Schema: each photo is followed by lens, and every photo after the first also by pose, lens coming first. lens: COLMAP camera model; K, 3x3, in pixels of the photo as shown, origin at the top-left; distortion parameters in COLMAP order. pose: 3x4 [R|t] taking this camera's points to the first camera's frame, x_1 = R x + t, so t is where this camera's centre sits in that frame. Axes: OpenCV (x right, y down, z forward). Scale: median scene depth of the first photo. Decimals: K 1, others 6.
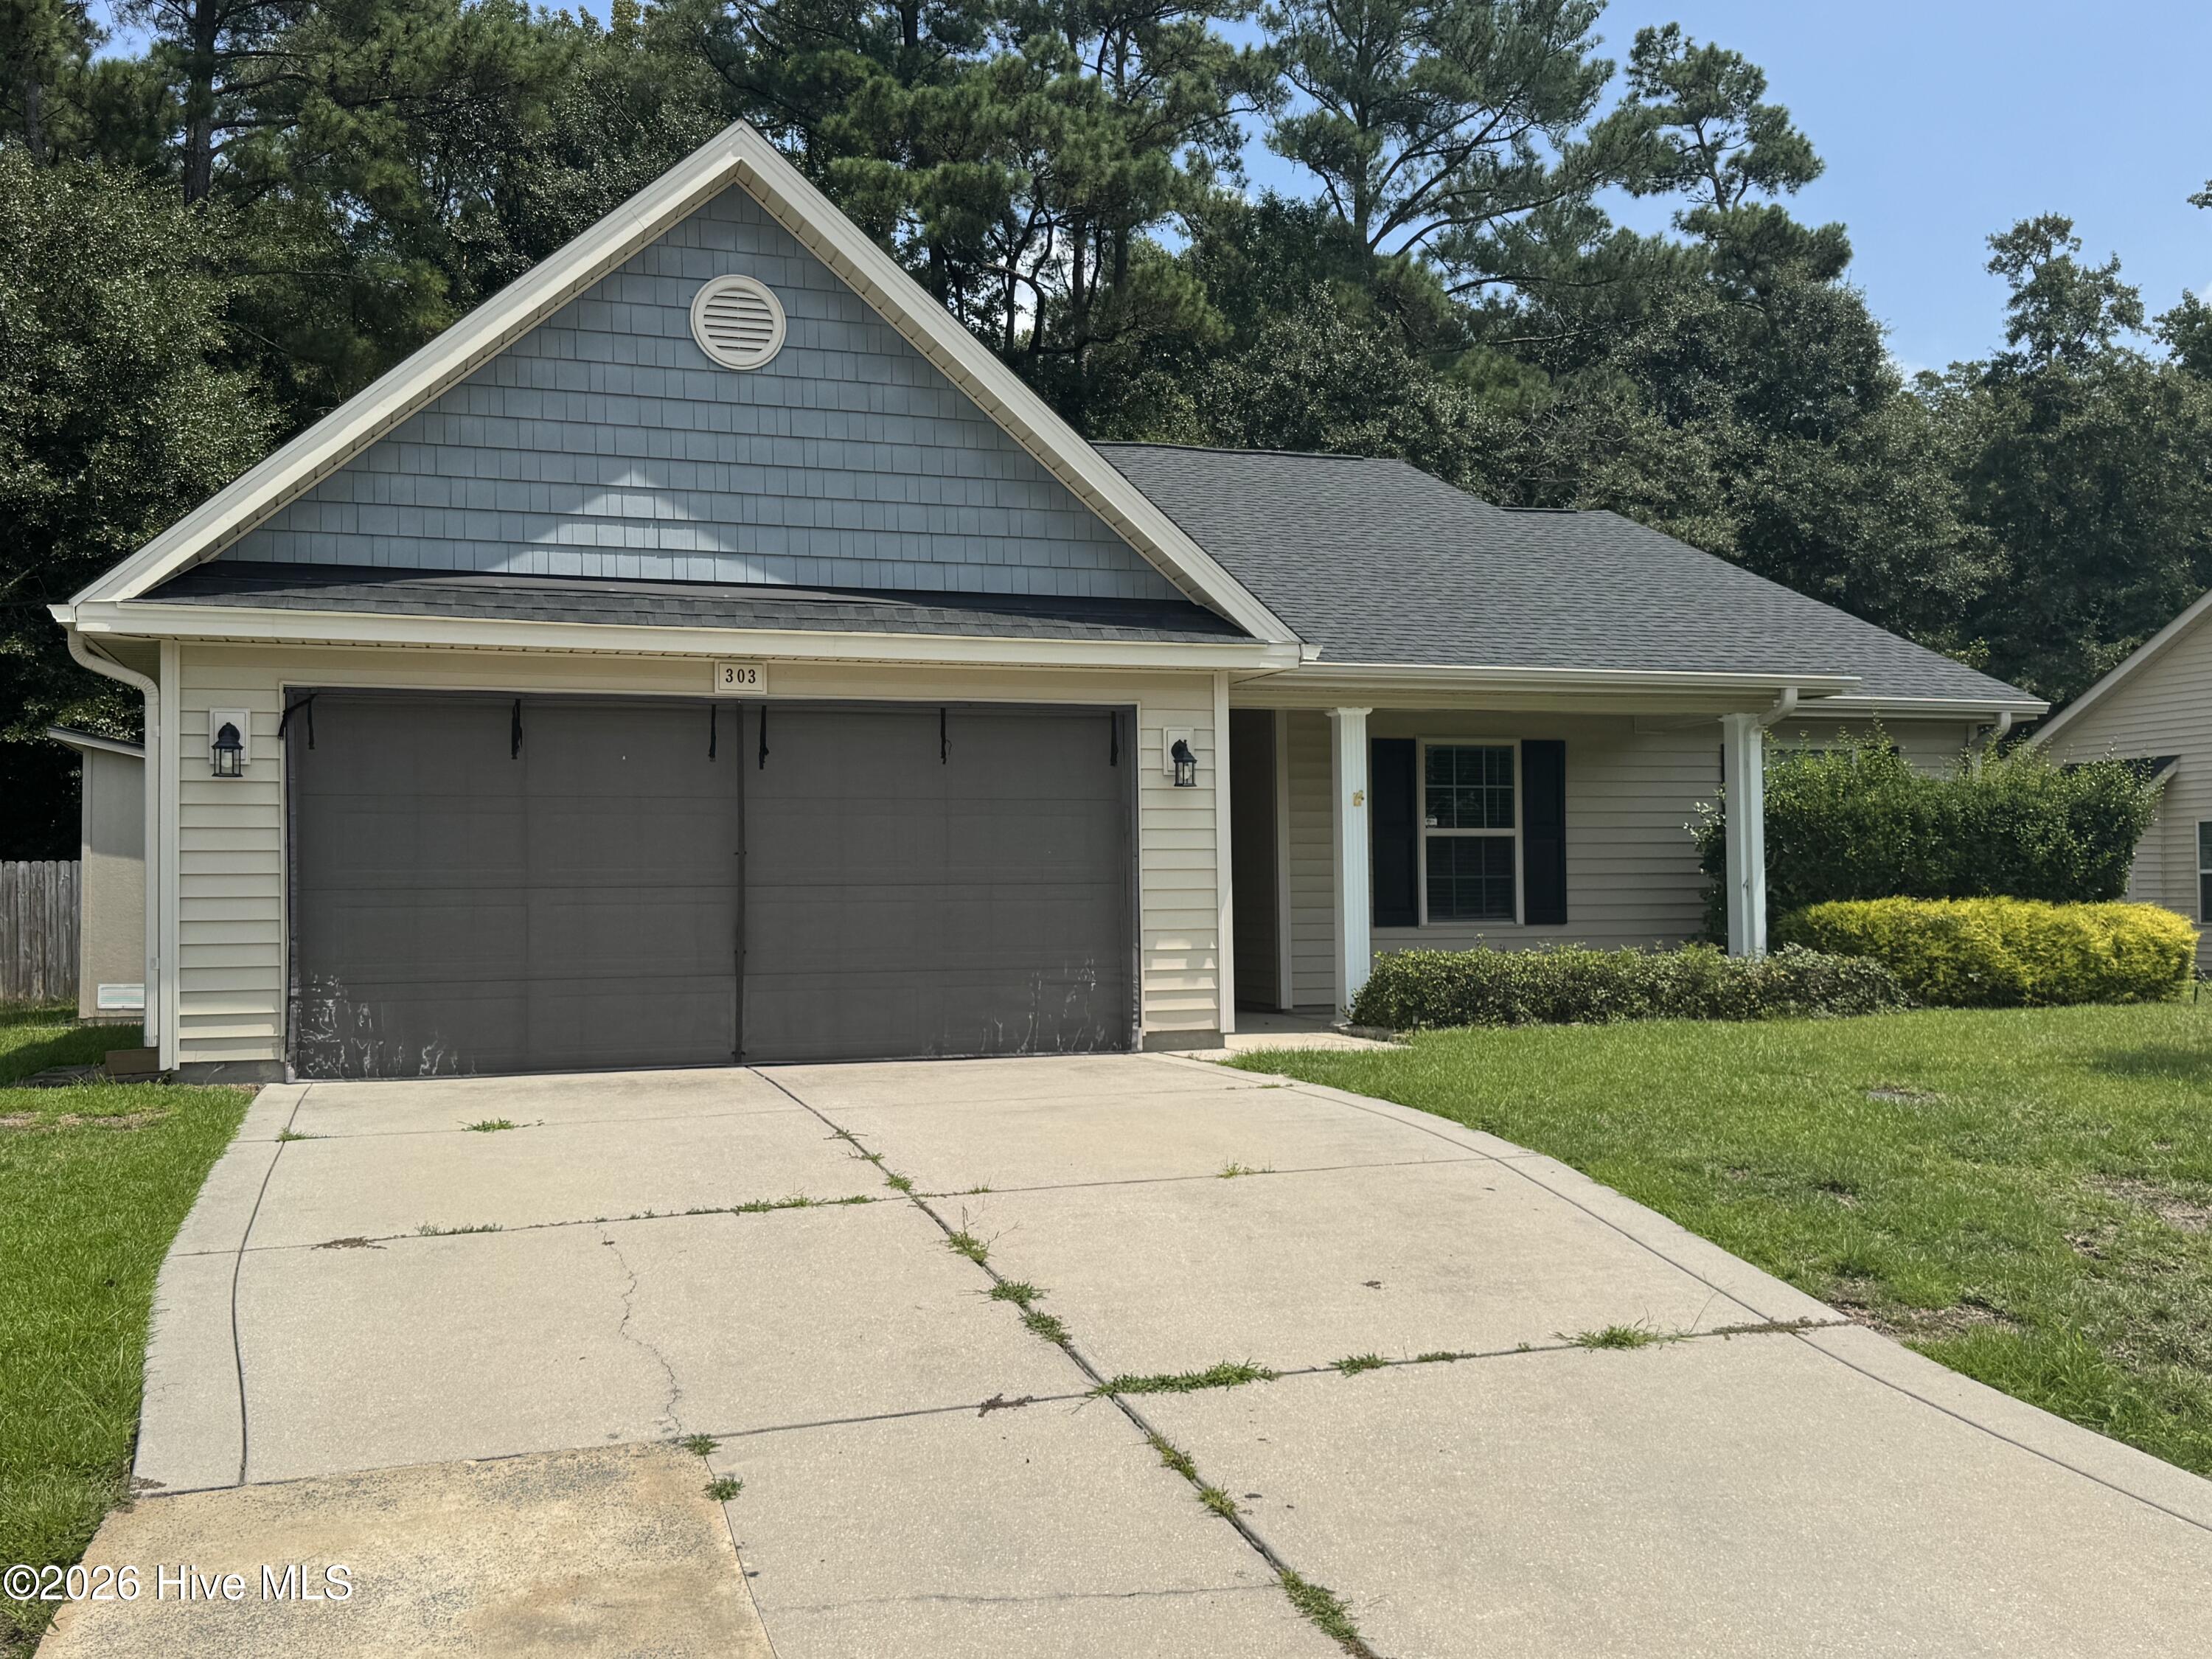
lens RADIAL K [[2159.1, 0, 1118.3], [0, 2159.1, 818.2], [0, 0, 1]] dist [0.080463, 0.000000]
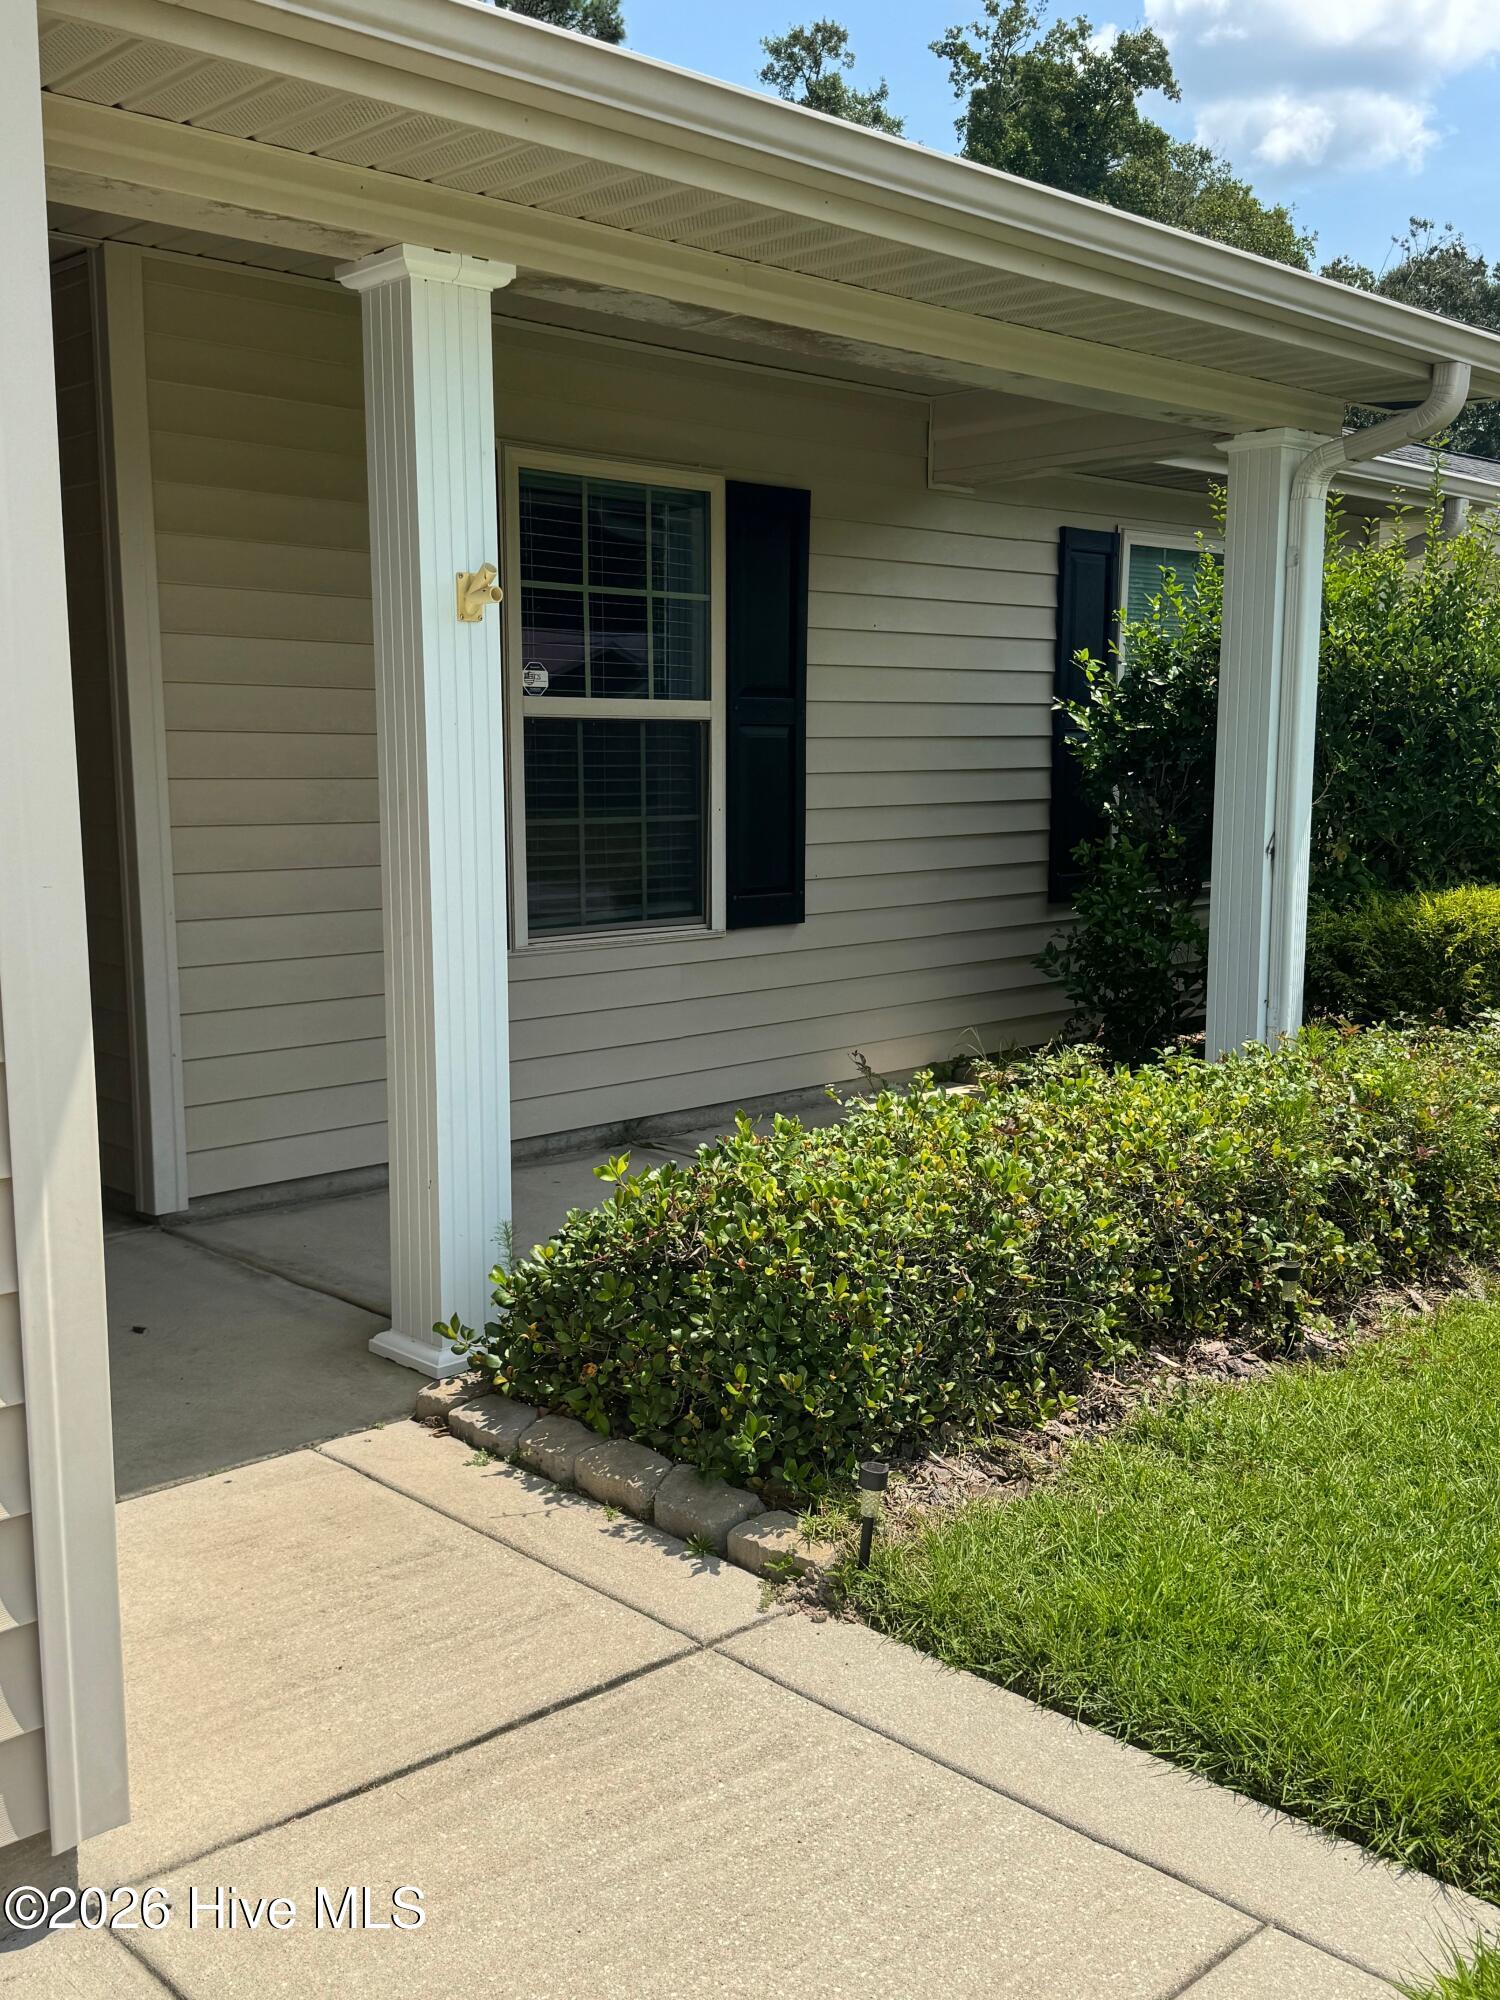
lens RADIAL K [[1952.1, 0, 757.4], [0, 1952.1, 1009.7], [0, 0, 1]] dist [0.080463, 0.000000]
pose [[0.896120, -0.047542, 0.441257, 0.030193], [-0.027898, 0.986245, 0.162916, 0.002399], [-0.442933, -0.158303, 0.882468, 0.839745]]
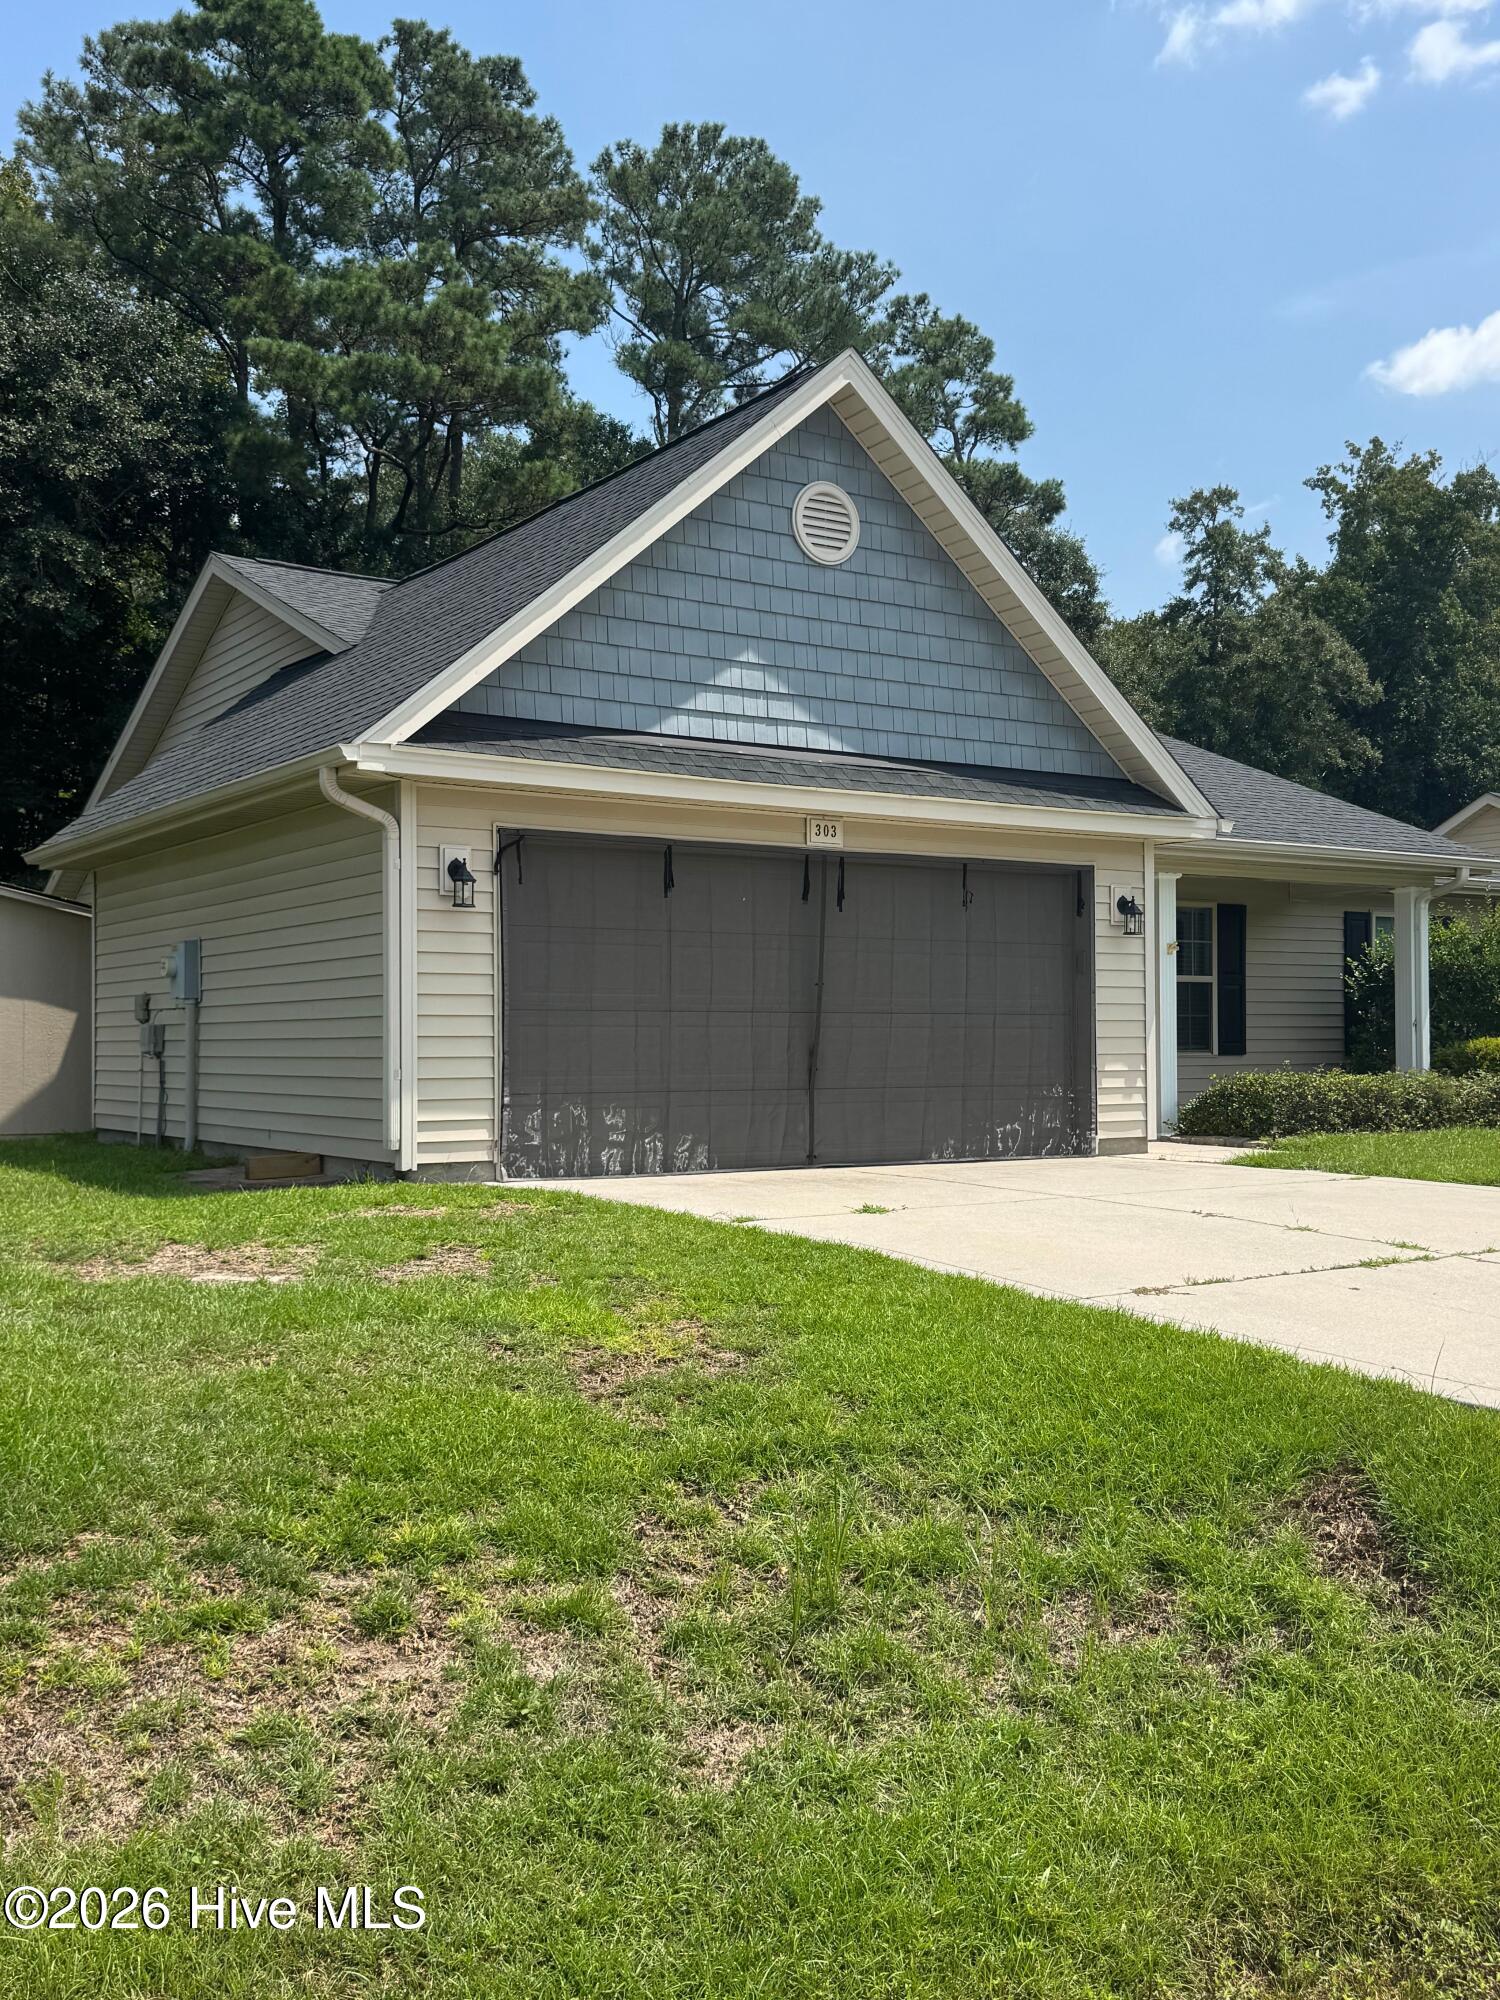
lens RADIAL K [[1952.1, 0, 741.6], [0, 1952.1, 1002.9], [0, 0, 1]] dist [0.080463, 0.000000]
pose [[0.966800, 0.013449, 0.255180, -0.452909], [-0.017493, 0.999755, 0.013585, 0.012075], [-0.254935, -0.017598, 0.966798, 0.001380]]
